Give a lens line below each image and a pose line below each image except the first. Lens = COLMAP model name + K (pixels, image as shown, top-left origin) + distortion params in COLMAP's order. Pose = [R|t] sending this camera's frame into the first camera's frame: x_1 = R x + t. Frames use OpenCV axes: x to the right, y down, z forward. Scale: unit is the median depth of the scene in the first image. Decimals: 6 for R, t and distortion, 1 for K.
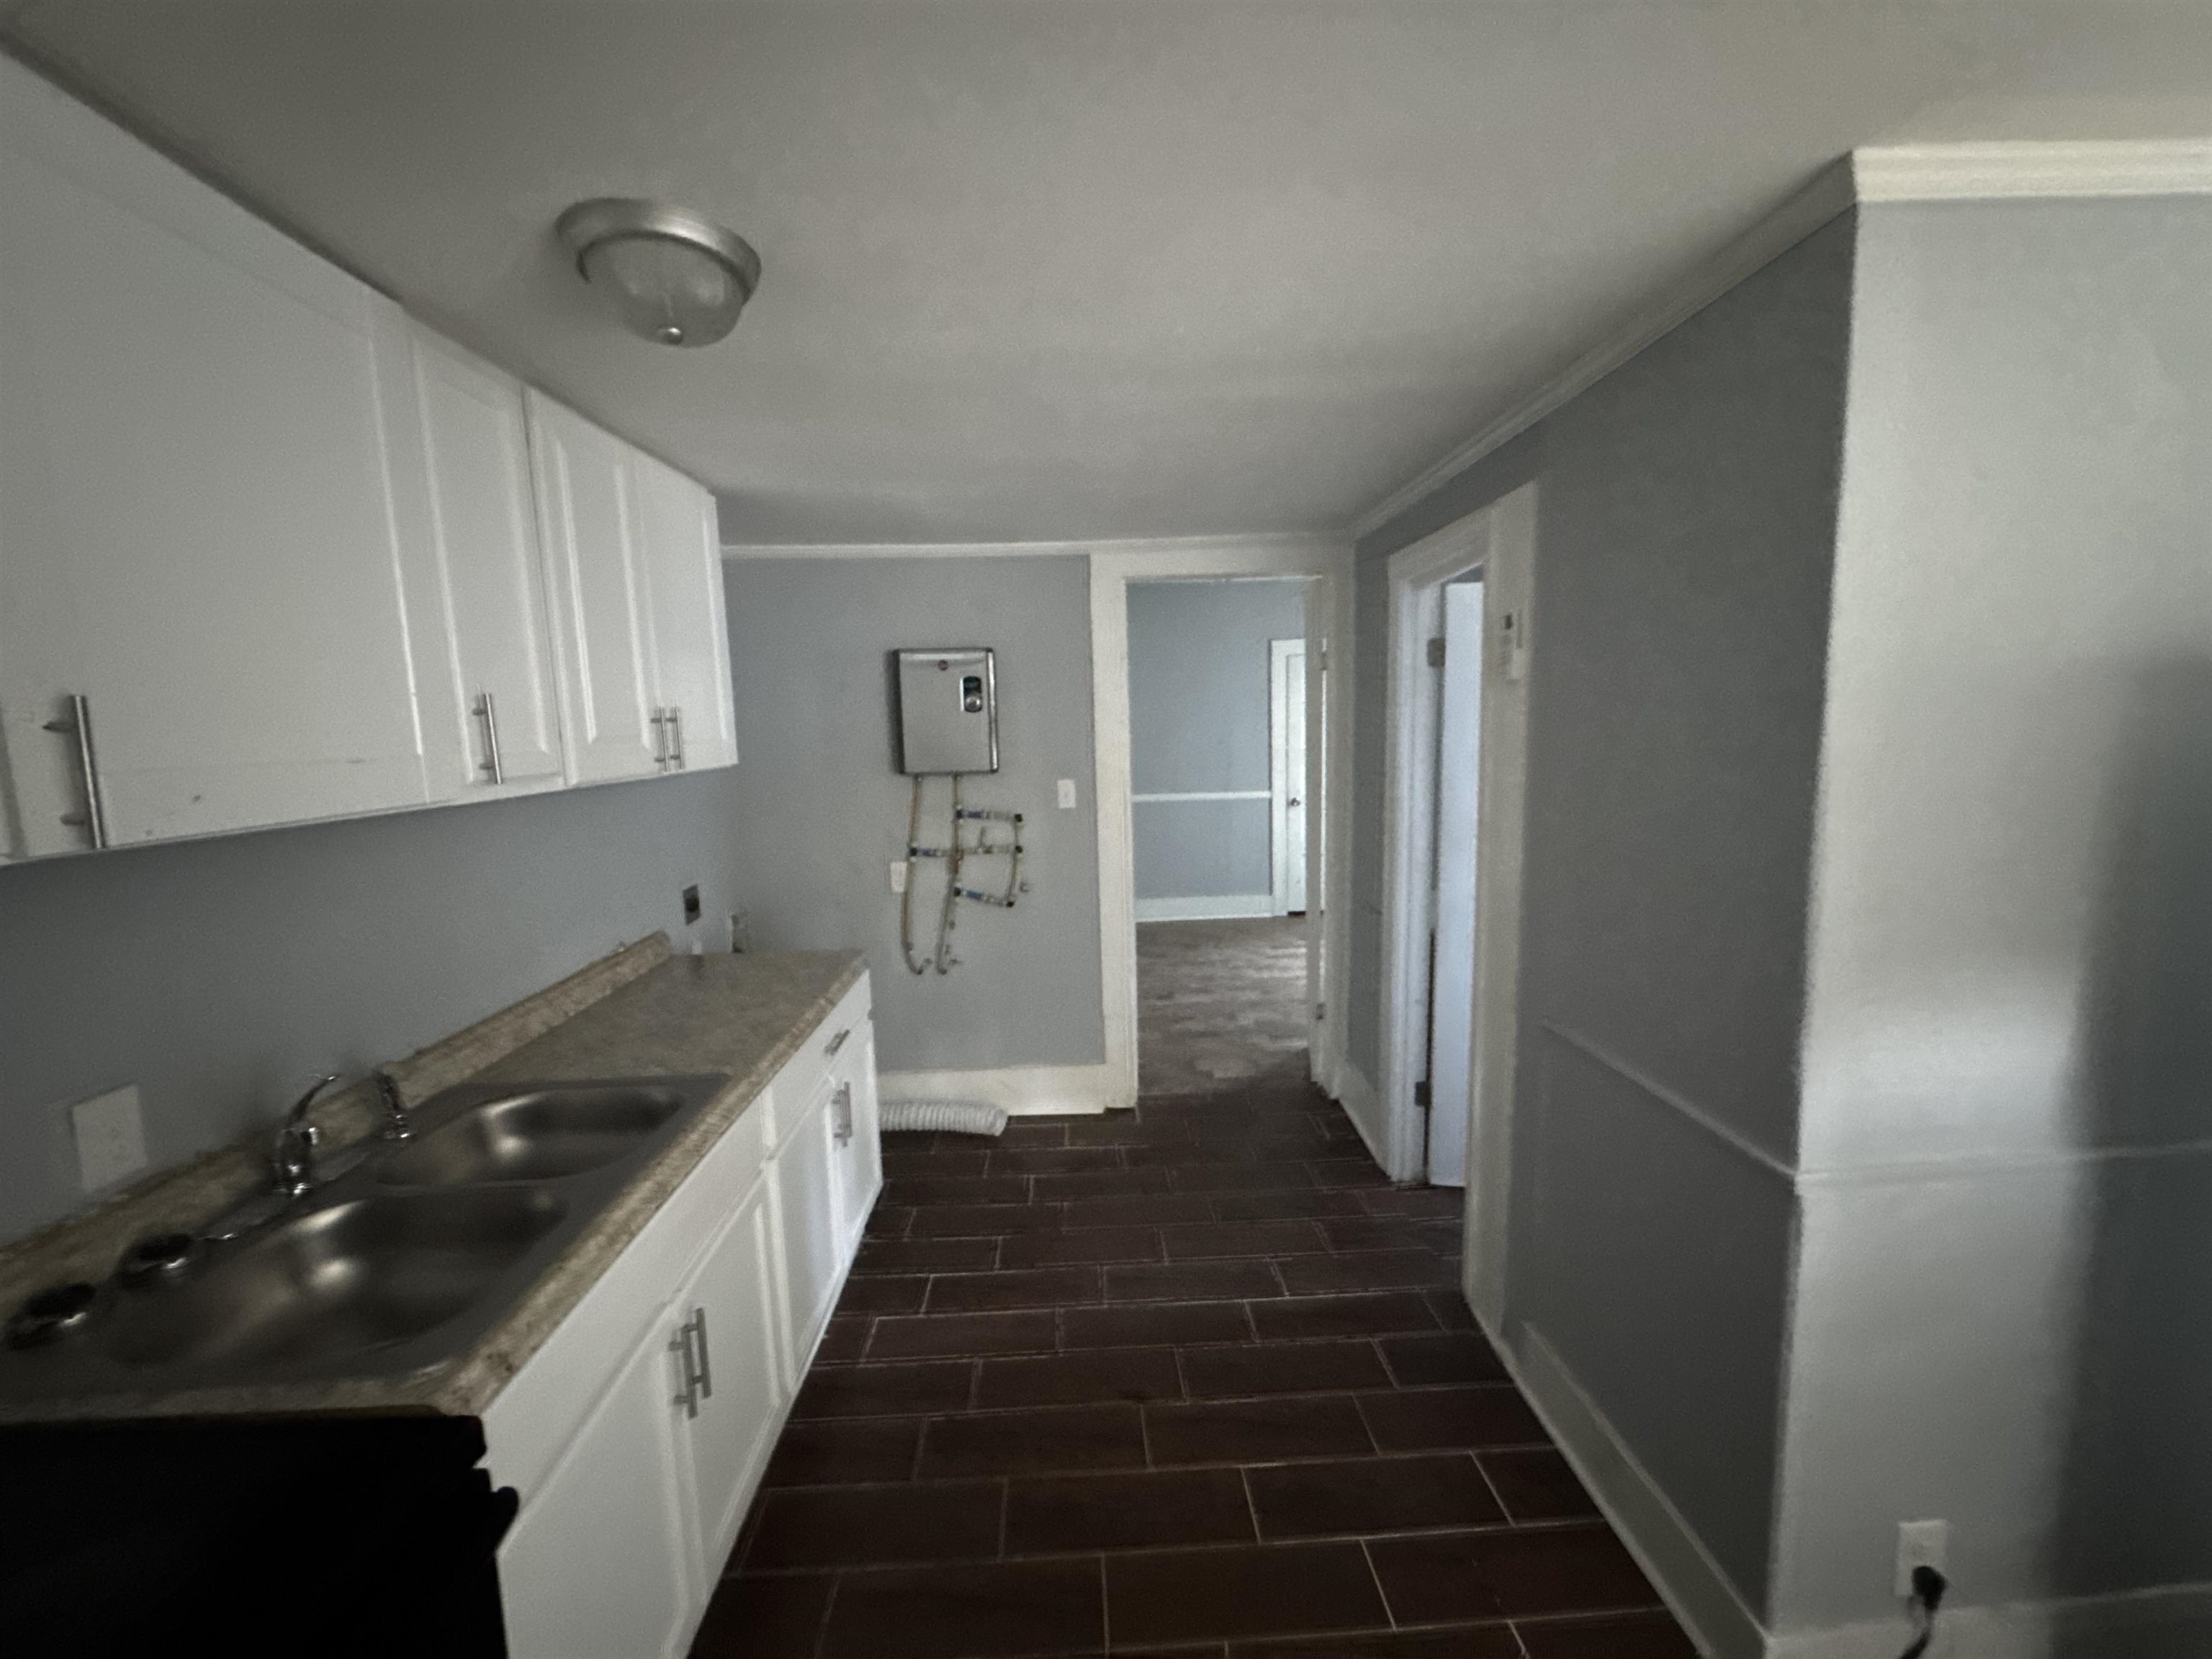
lens RADIAL K [[897.4, 0, 1101.1], [0, 897.4, 828.4], [0, 0, 1]] dist [-0.001634, 0.000722]
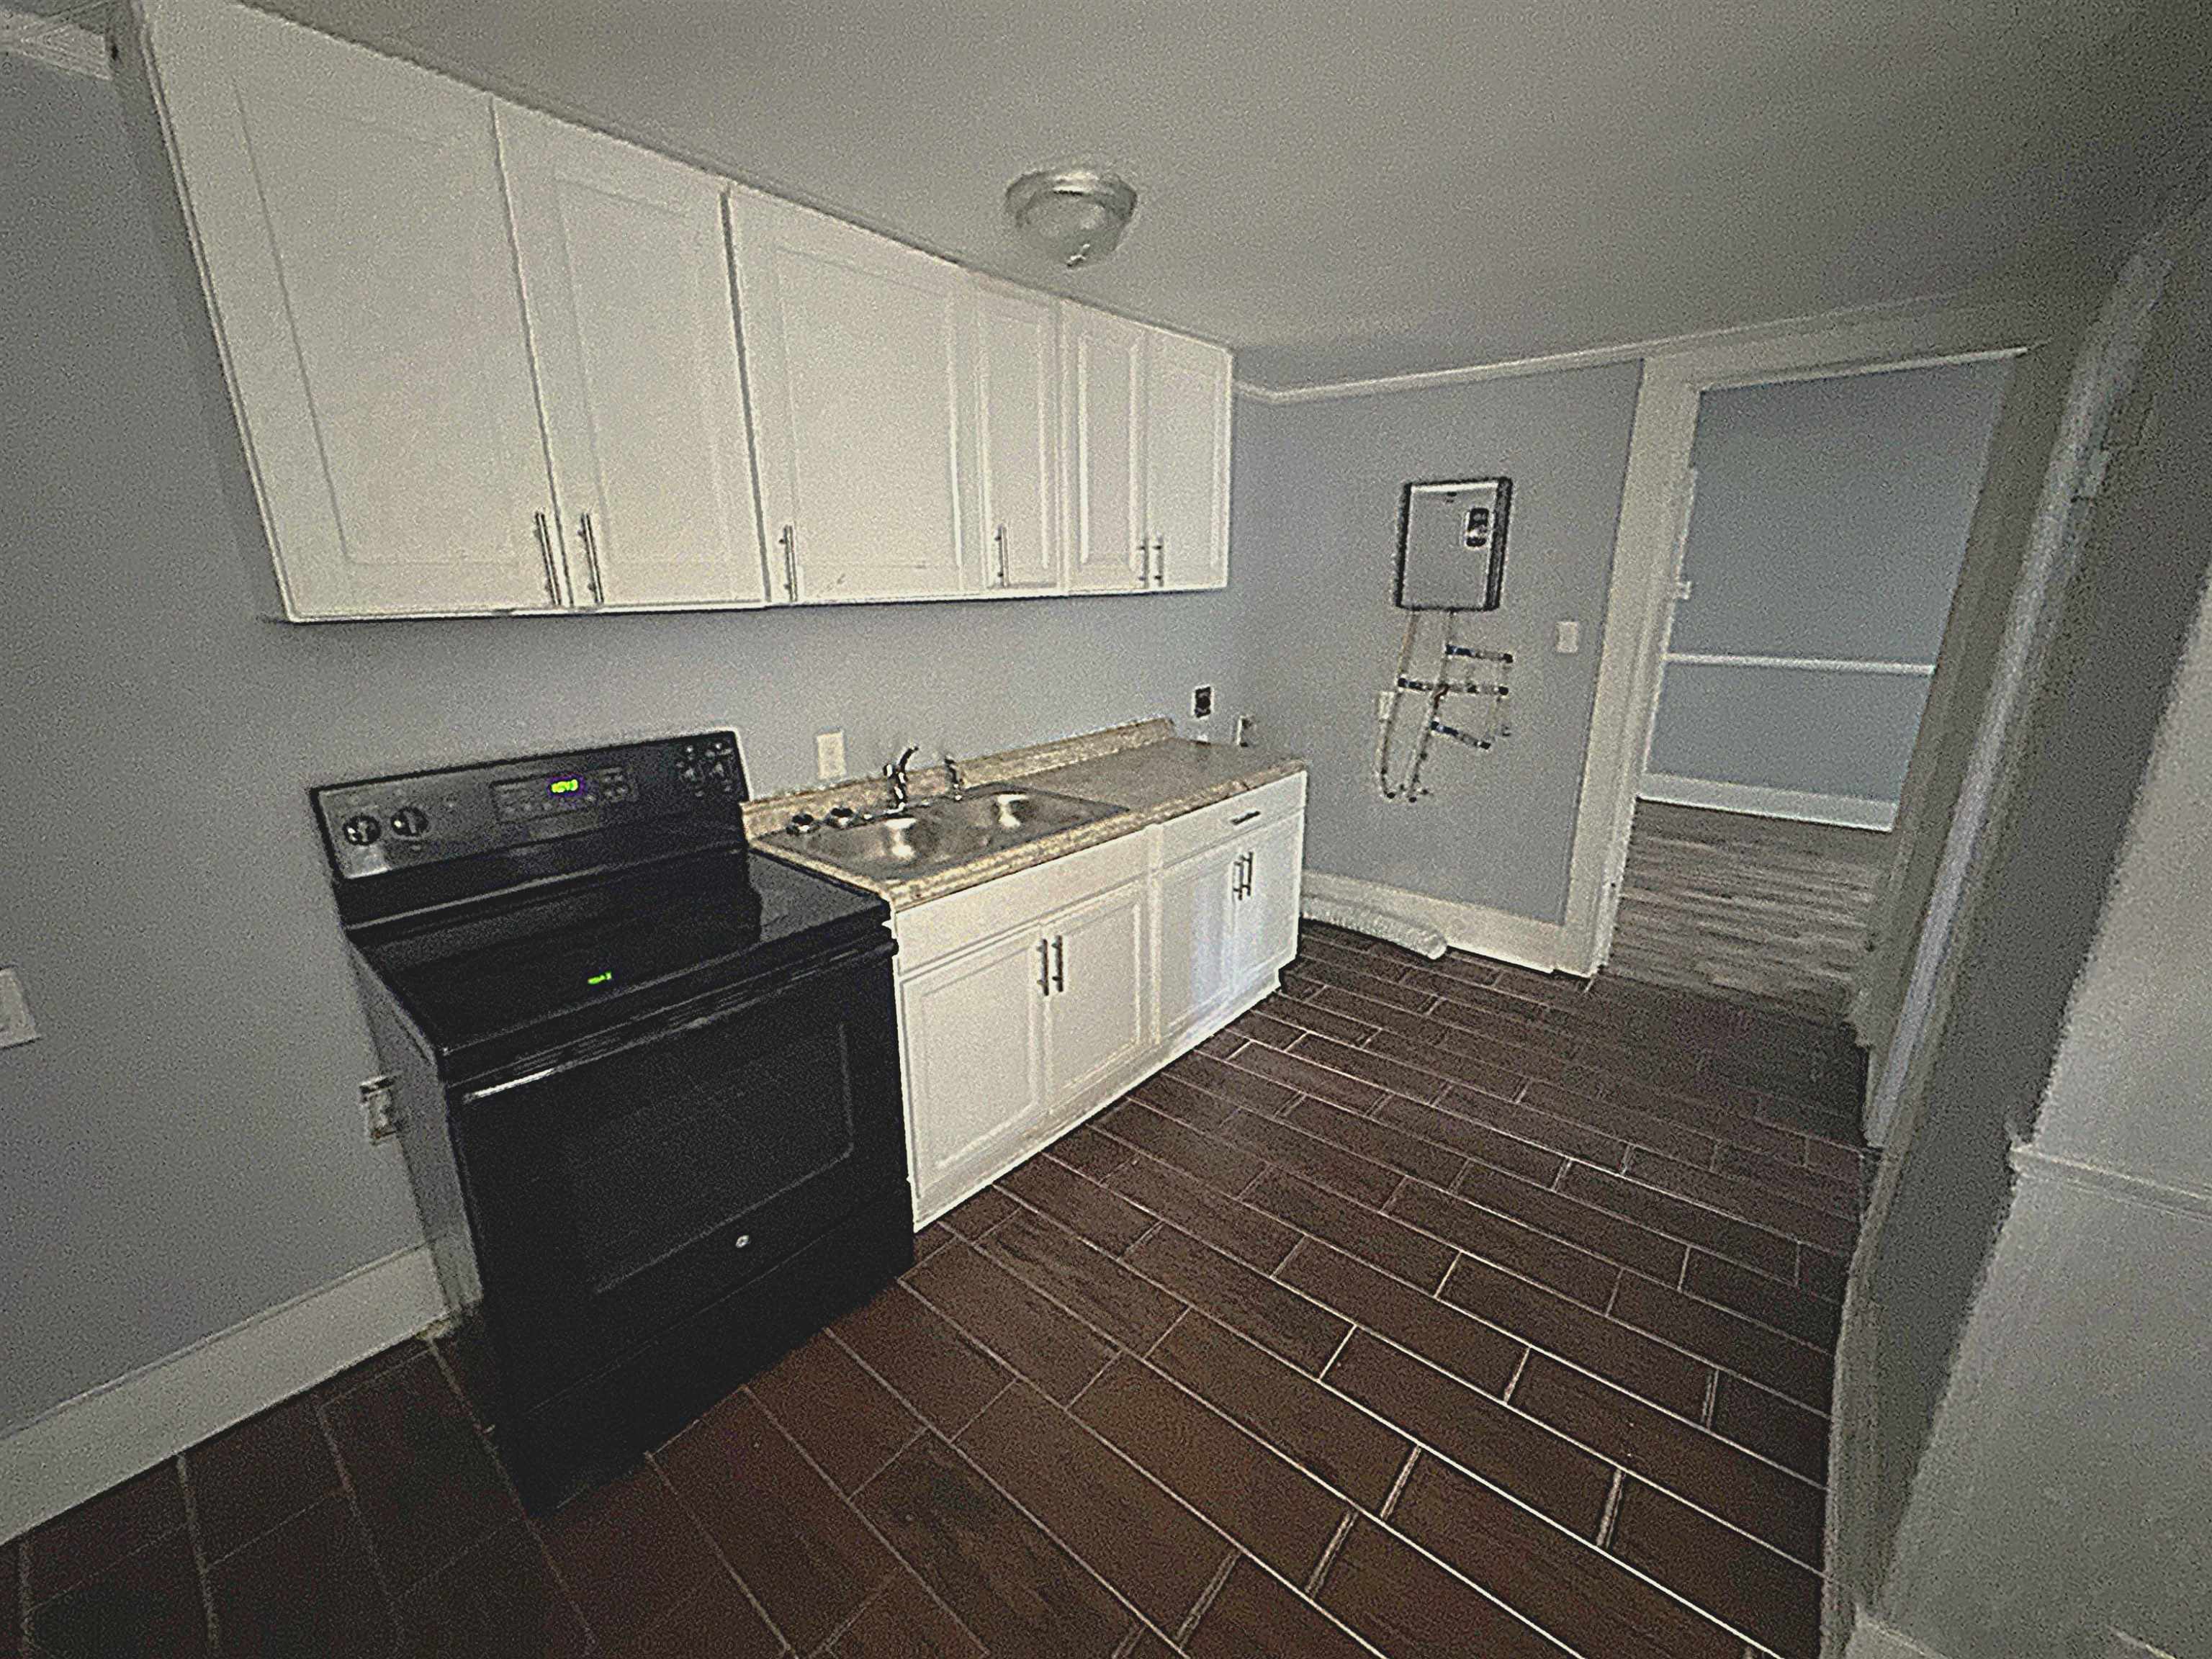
lens RADIAL K [[897.4, 0, 1095.1], [0, 897.4, 835.9], [0, 0, 1]] dist [-0.001634, 0.000722]
pose [[0.738690, 0.213495, -0.639341, 0.310575], [-0.096064, 0.972176, 0.213647, 0.013596], [0.667165, -0.096401, 0.738646, -0.056021]]
